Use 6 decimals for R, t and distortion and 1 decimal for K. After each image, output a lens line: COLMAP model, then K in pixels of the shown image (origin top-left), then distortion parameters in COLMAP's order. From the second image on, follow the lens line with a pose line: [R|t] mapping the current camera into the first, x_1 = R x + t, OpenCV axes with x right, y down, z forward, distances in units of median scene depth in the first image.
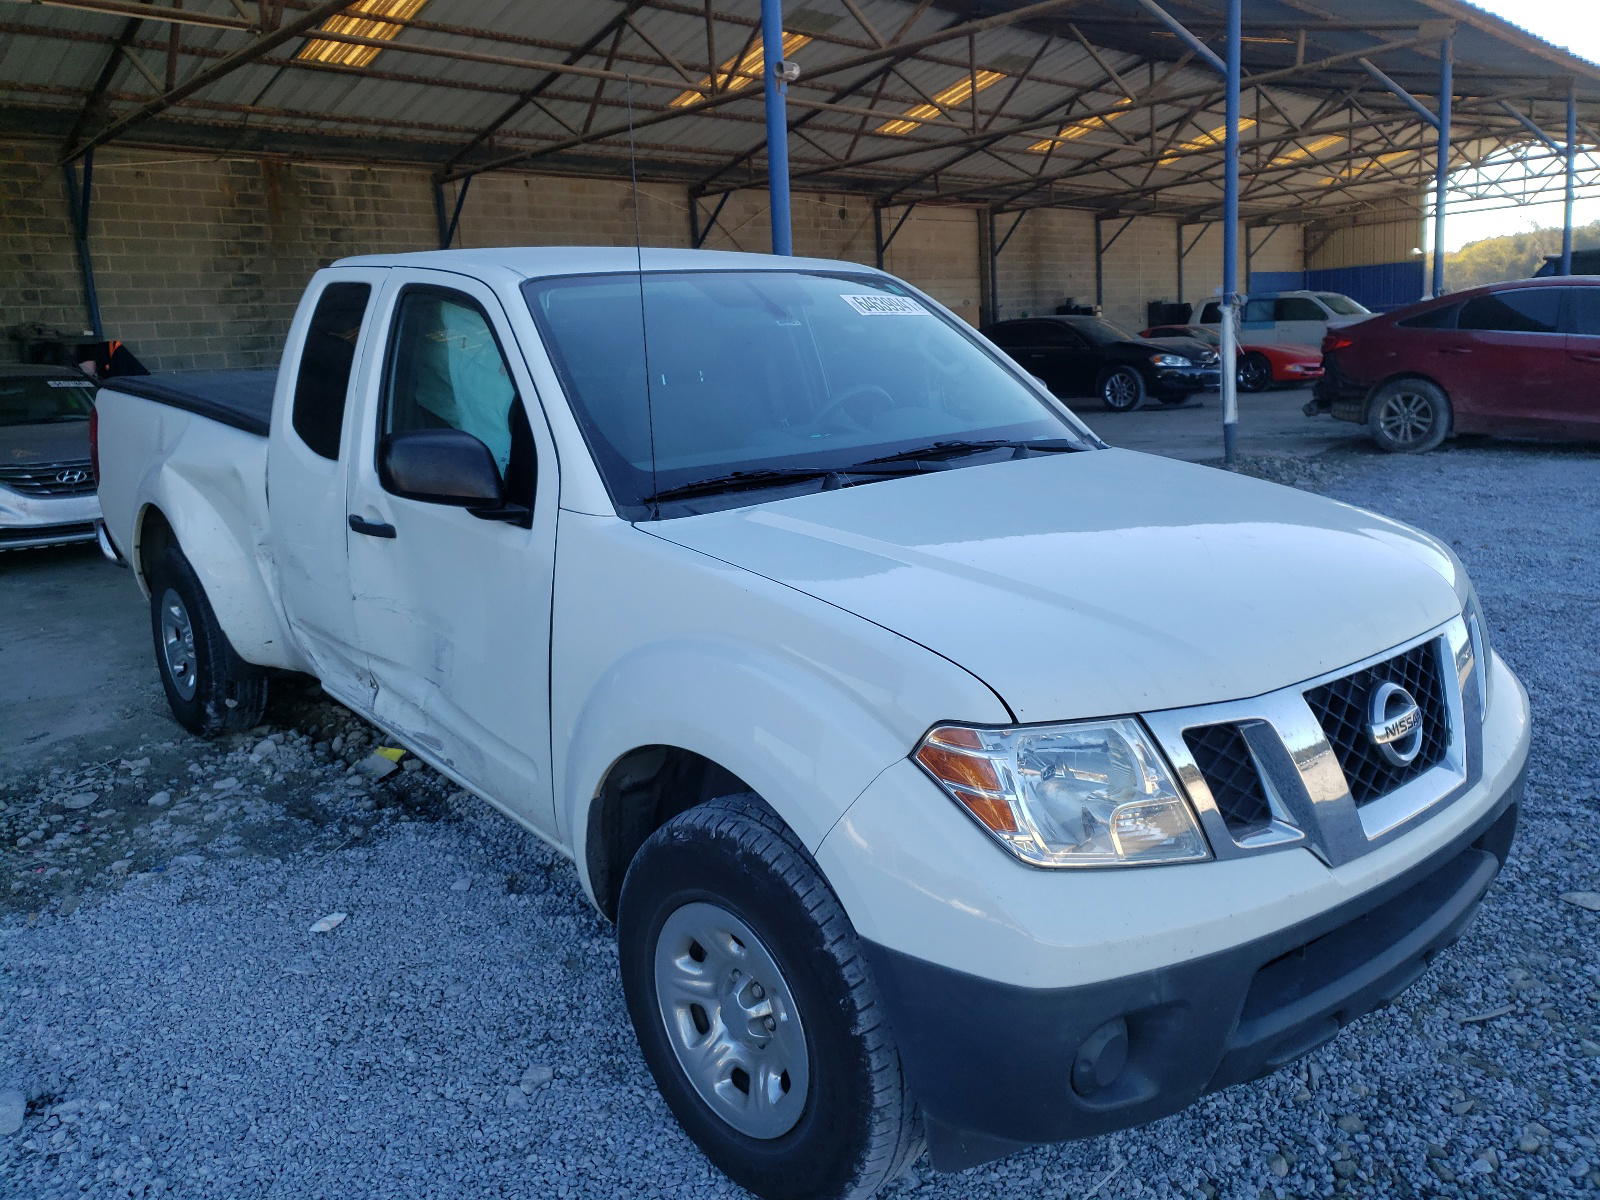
lens RADIAL K [[1245.5, 0, 800.0], [0, 1245.5, 600.0], [0, 0, 1]] dist [0.000387, -0.003442]
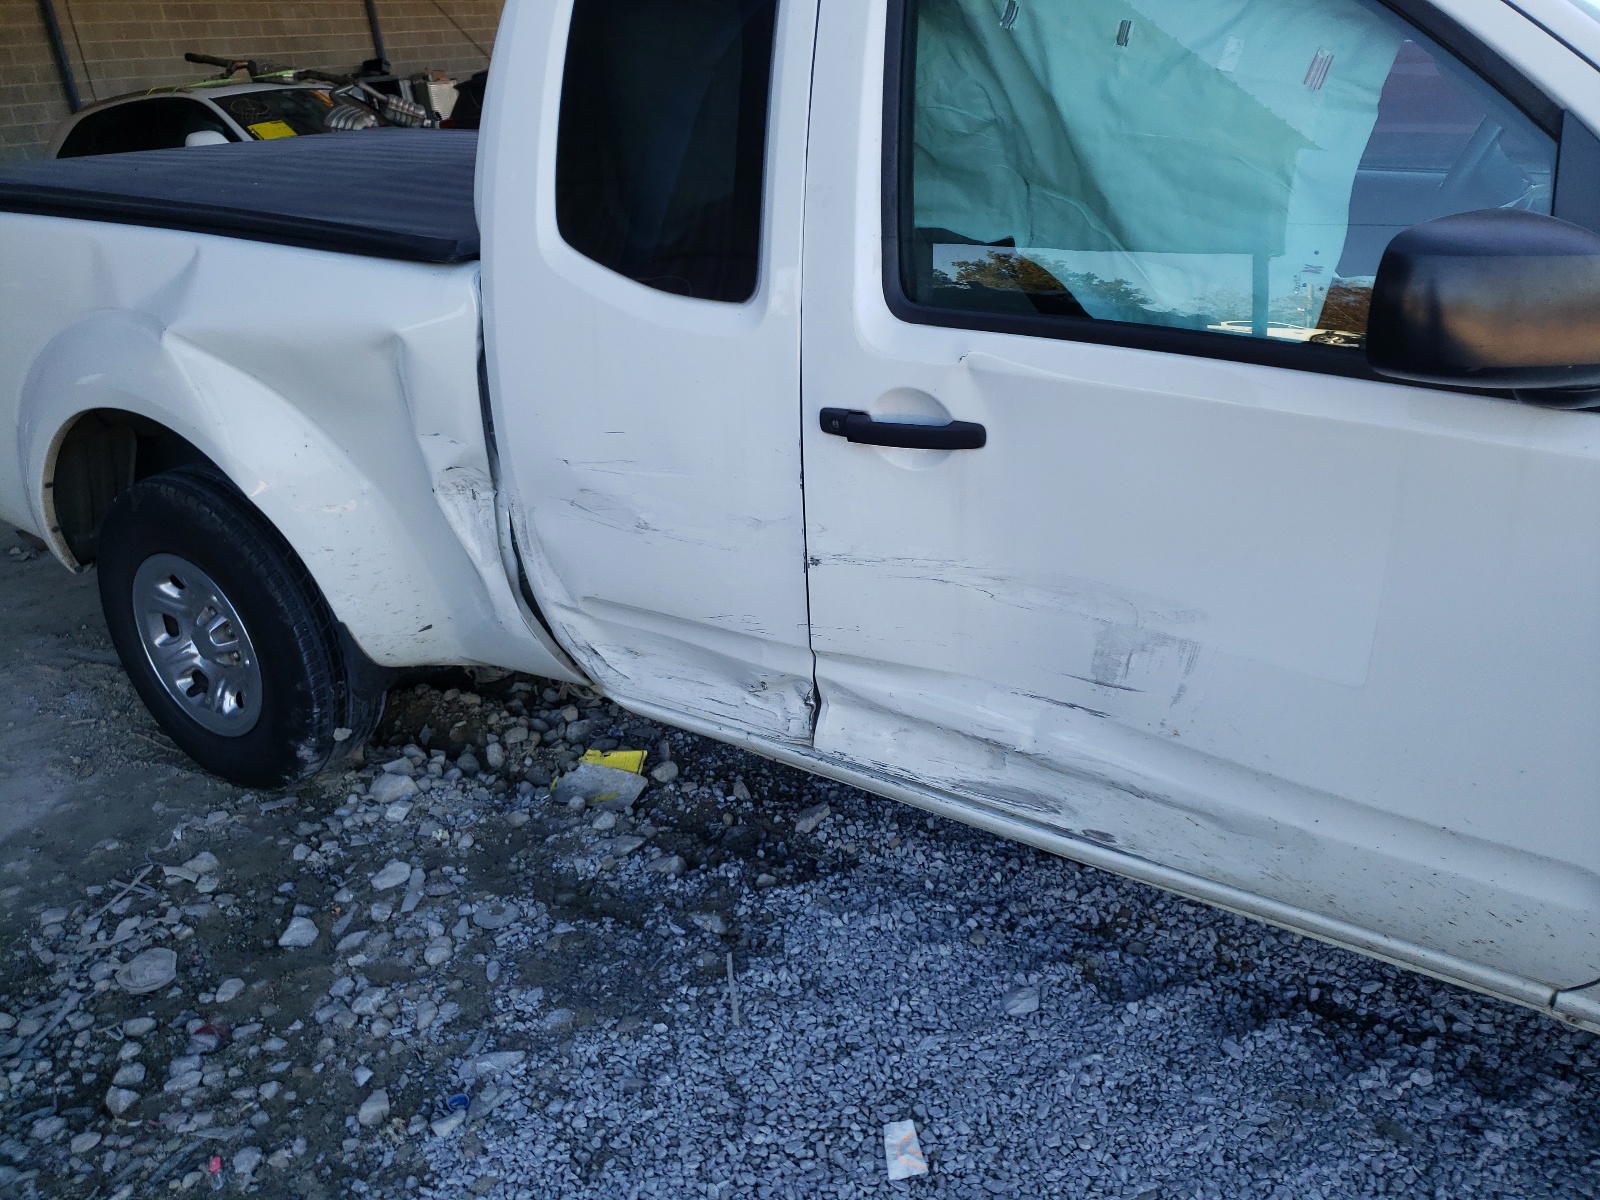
lens RADIAL K [[1245.5, 0, 800.0], [0, 1245.5, 600.0], [0, 0, 1]] dist [0.000387, -0.003442]
pose [[0.949756, -0.166460, 0.265056, -0.435516], [0.112282, 0.971683, 0.207904, -0.081821], [-0.292158, -0.167697, 0.941553, 0.439213]]
